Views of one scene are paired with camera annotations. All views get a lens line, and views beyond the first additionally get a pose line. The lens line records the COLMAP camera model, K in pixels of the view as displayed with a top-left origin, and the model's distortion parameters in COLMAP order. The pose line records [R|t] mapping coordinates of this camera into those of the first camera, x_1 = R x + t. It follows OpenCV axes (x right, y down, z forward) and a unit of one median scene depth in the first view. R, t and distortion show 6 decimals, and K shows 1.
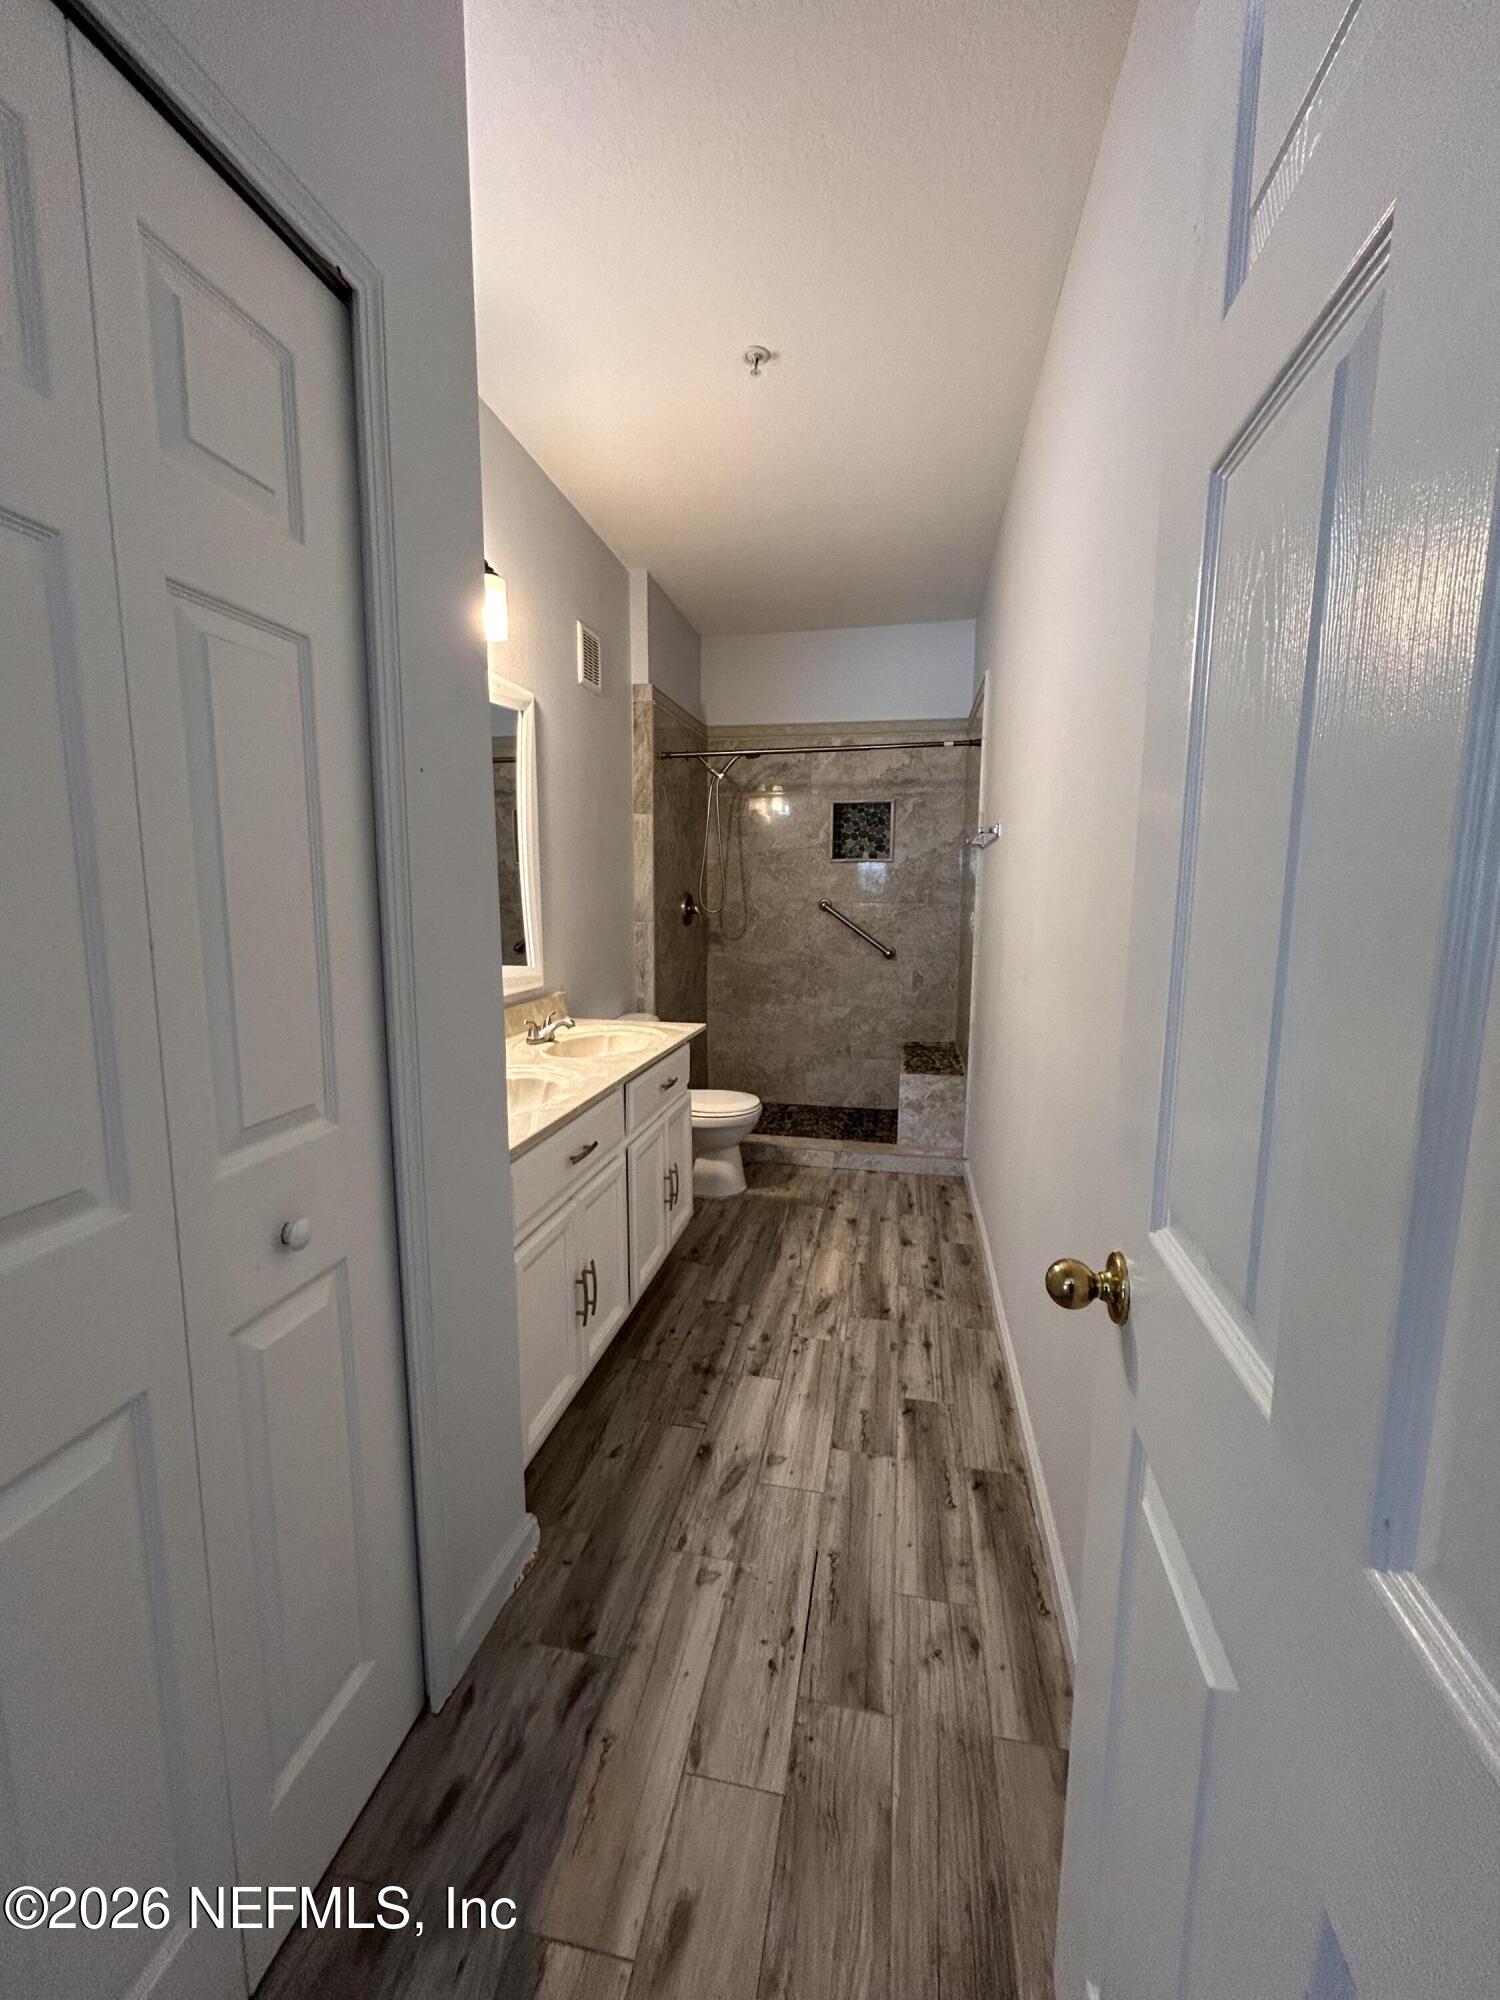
lens RADIAL K [[808.8, 0, 749.4], [0, 808.8, 1012.1], [0, 0, 1]] dist [-0.007806, 0.002747]
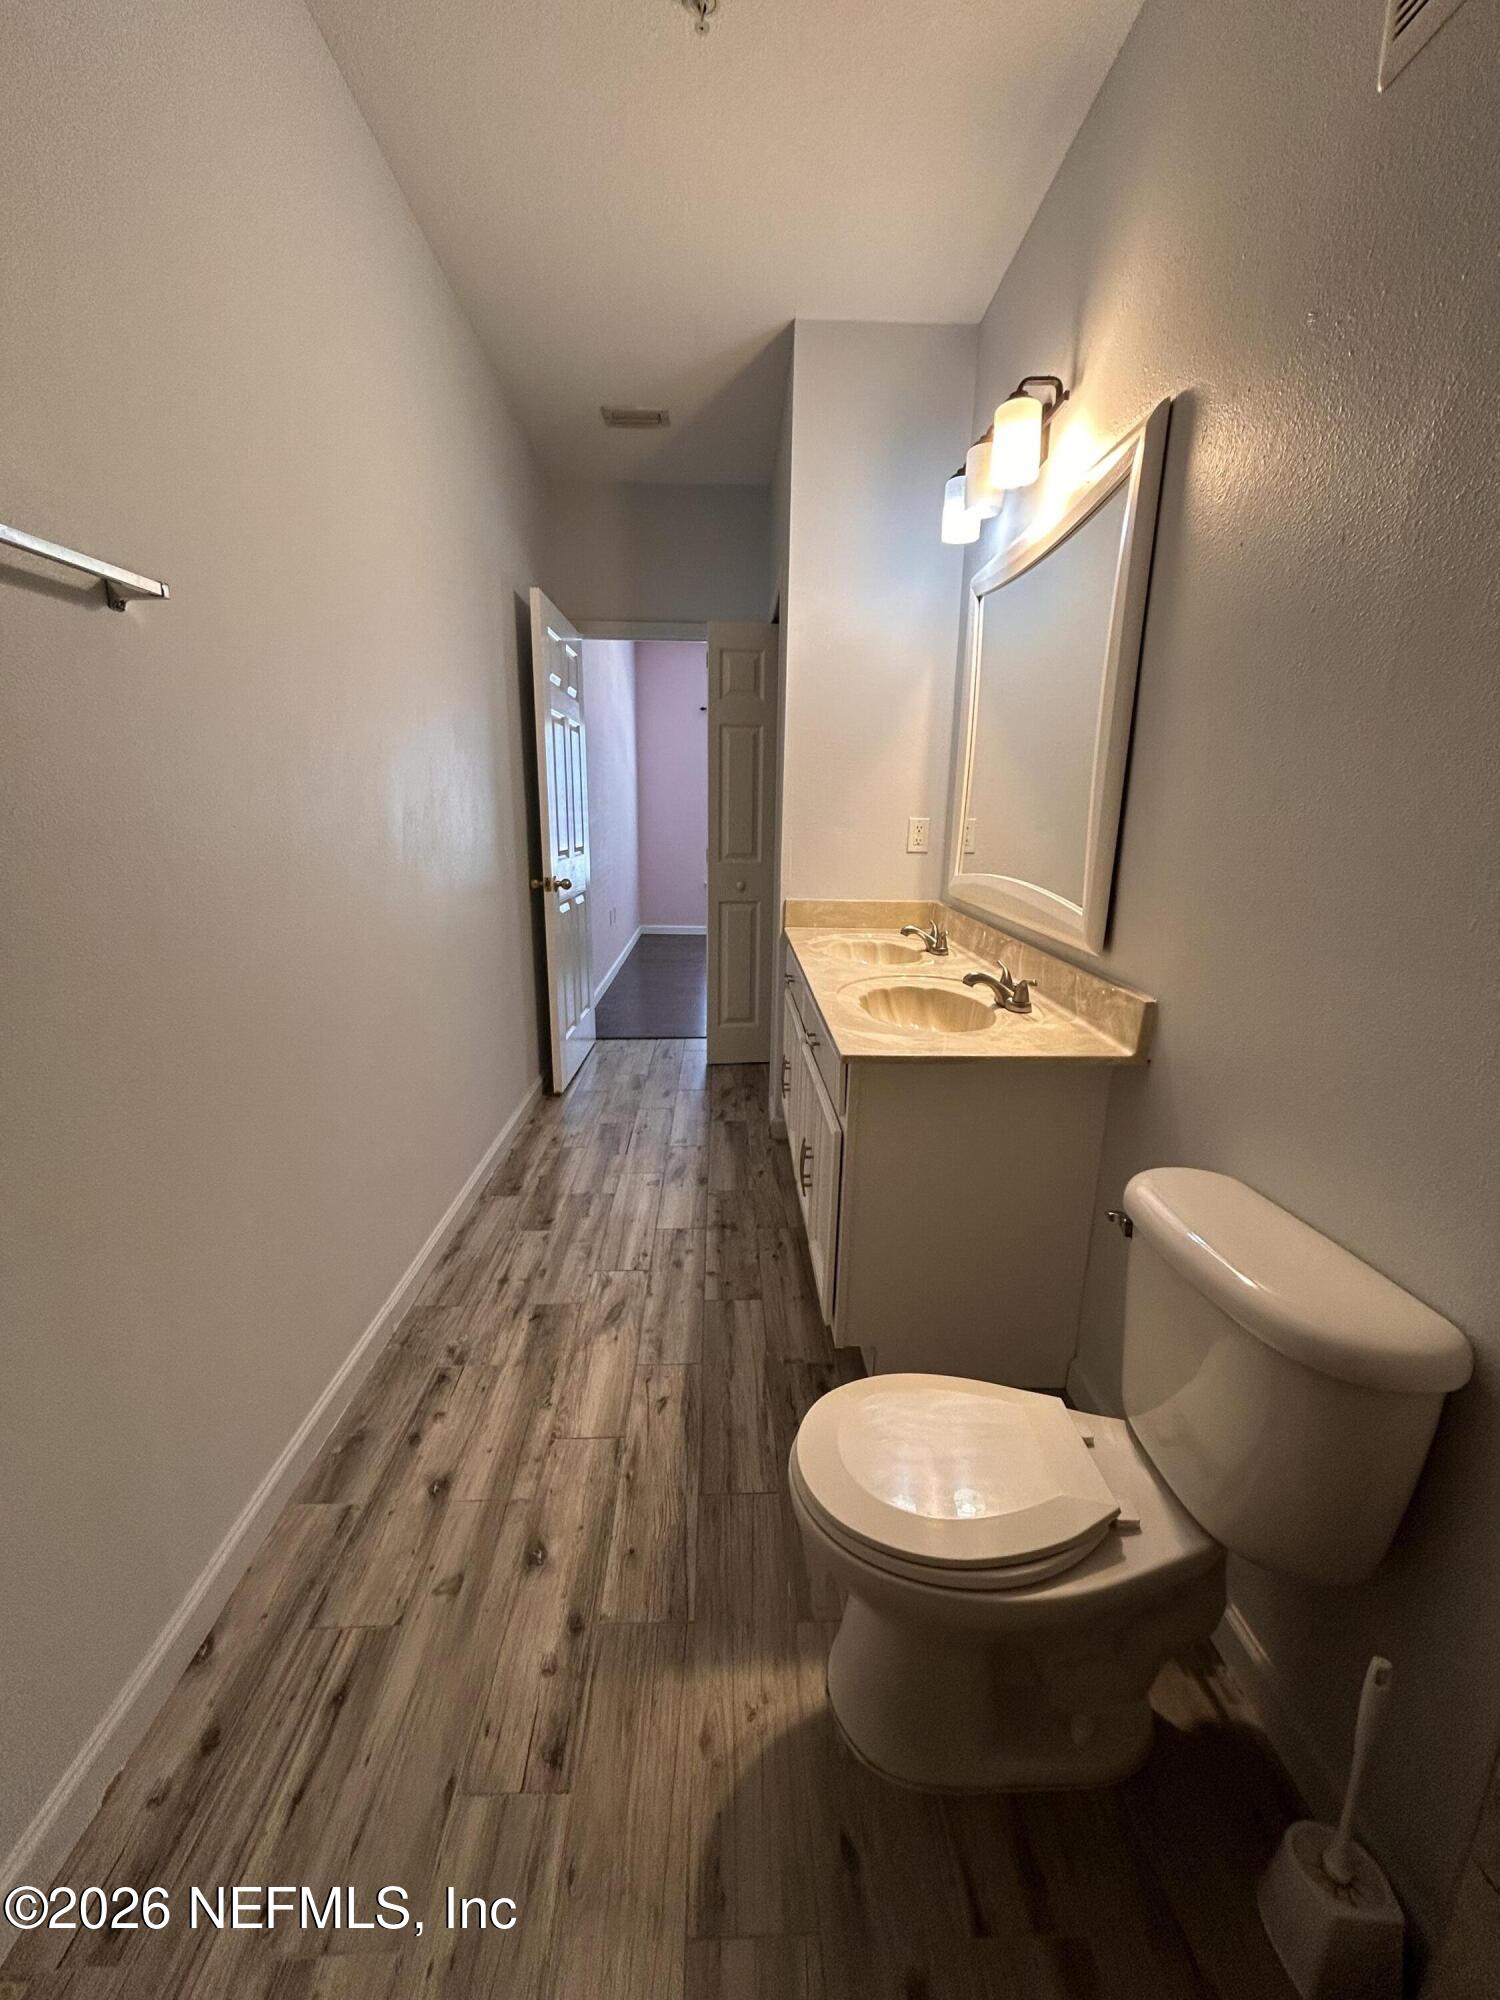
lens RADIAL K [[808.8, 0, 759.5], [0, 808.8, 999.4], [0, 0, 1]] dist [-0.007806, 0.002747]
pose [[-0.972943, 0.035562, -0.228292, 0.133006], [-0.052847, 0.927637, 0.369725, -0.246307], [0.224921, 0.371786, -0.900659, 1.767313]]
